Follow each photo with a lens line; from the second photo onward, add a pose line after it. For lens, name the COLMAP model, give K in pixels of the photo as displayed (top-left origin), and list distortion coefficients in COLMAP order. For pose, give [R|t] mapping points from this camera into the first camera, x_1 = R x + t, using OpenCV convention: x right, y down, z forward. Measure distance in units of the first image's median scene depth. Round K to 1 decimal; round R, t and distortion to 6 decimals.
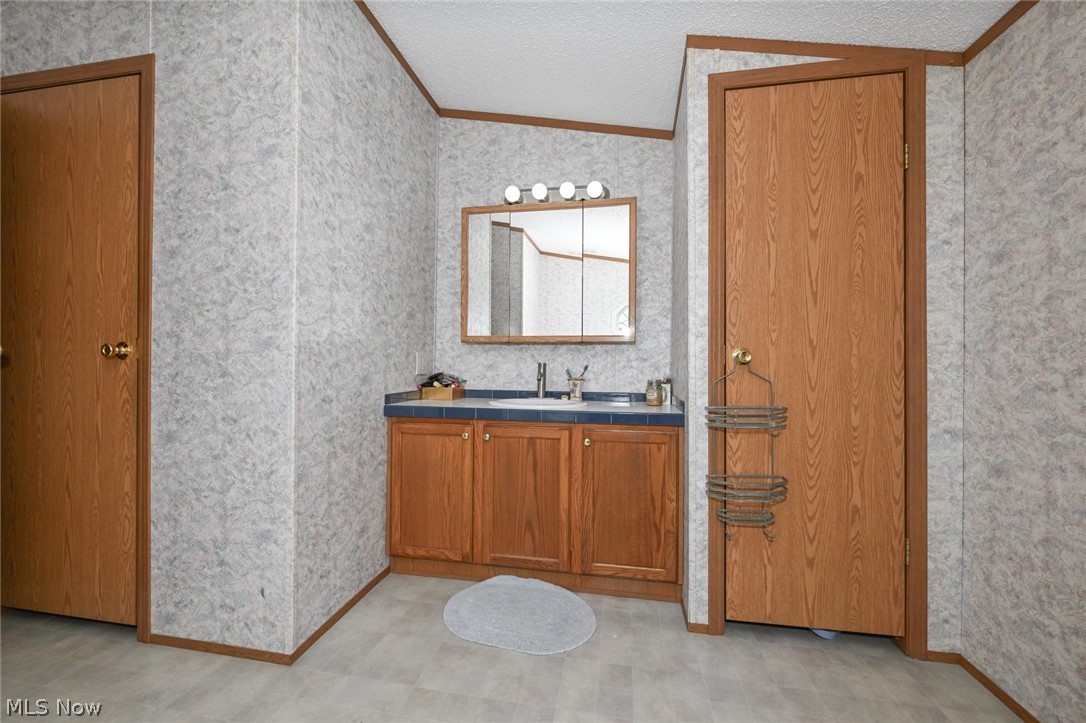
lens RADIAL K [[429.3, 0, 542.5], [0, 429.3, 362.6], [0, 0, 1]] dist [-0.000076, 0.000190]
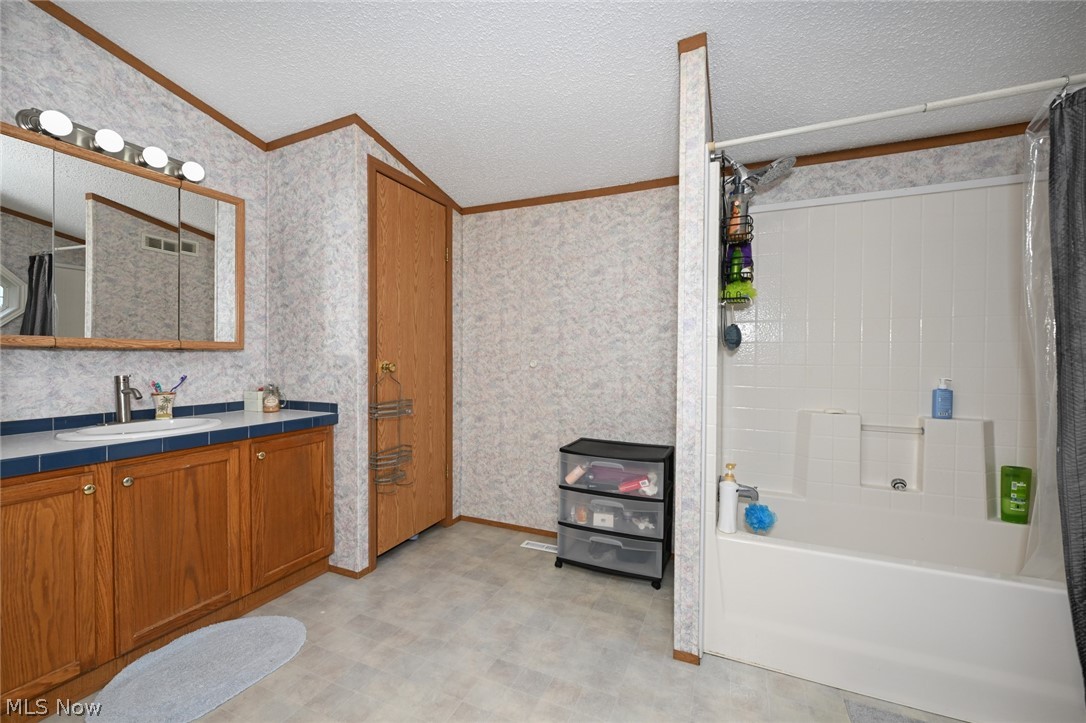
lens RADIAL K [[429.3, 0, 538.2], [0, 429.3, 361.3], [0, 0, 1]] dist [-0.000076, 0.000190]
pose [[0.254145, -0.015257, 0.967046, -0.769932], [-0.007343, 0.999816, 0.017704, -0.060108], [-0.967138, -0.011601, 0.253987, 0.150606]]
